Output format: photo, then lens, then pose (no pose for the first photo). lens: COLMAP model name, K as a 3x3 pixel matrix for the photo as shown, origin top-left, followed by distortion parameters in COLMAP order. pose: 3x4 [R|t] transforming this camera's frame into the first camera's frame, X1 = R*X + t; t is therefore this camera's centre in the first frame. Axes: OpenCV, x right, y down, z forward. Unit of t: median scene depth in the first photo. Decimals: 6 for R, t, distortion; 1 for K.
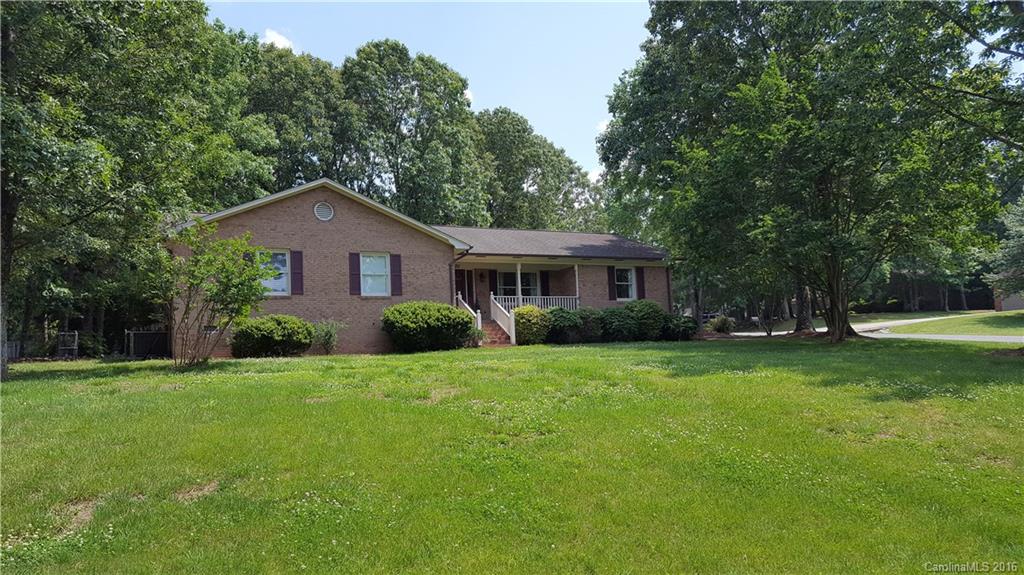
lens RADIAL K [[741.3, 0, 506.2], [0, 741.3, 287.8], [0, 0, 1]] dist [0.101250, -0.062844]
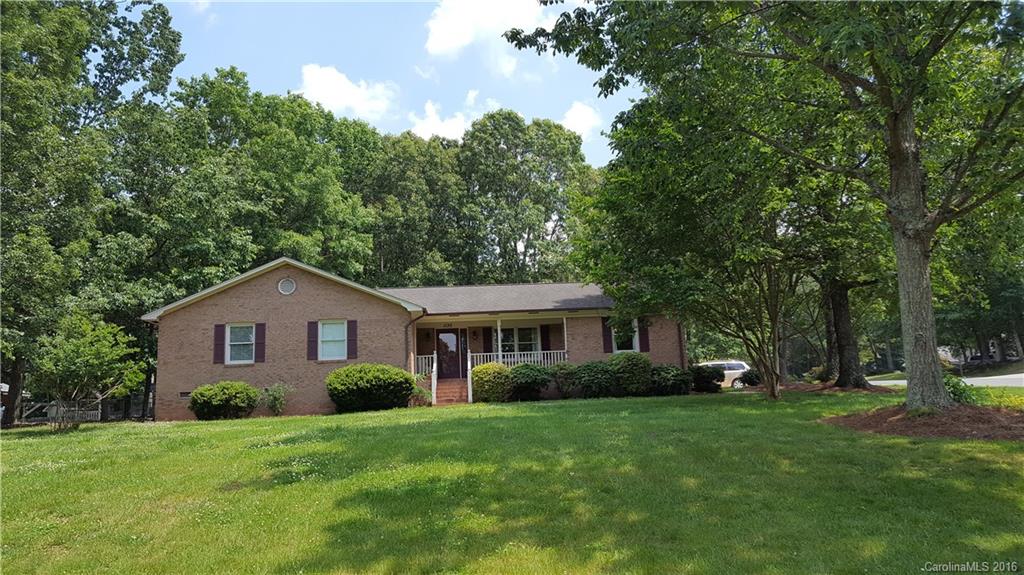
lens RADIAL K [[741.3, 0, 512.6], [0, 741.3, 285.7], [0, 0, 1]] dist [0.101250, -0.062844]
pose [[0.918495, -0.072950, -0.388646, 0.486377], [0.045645, 0.995825, -0.079047, 0.001107], [0.392790, 0.054865, 0.917990, 0.098440]]
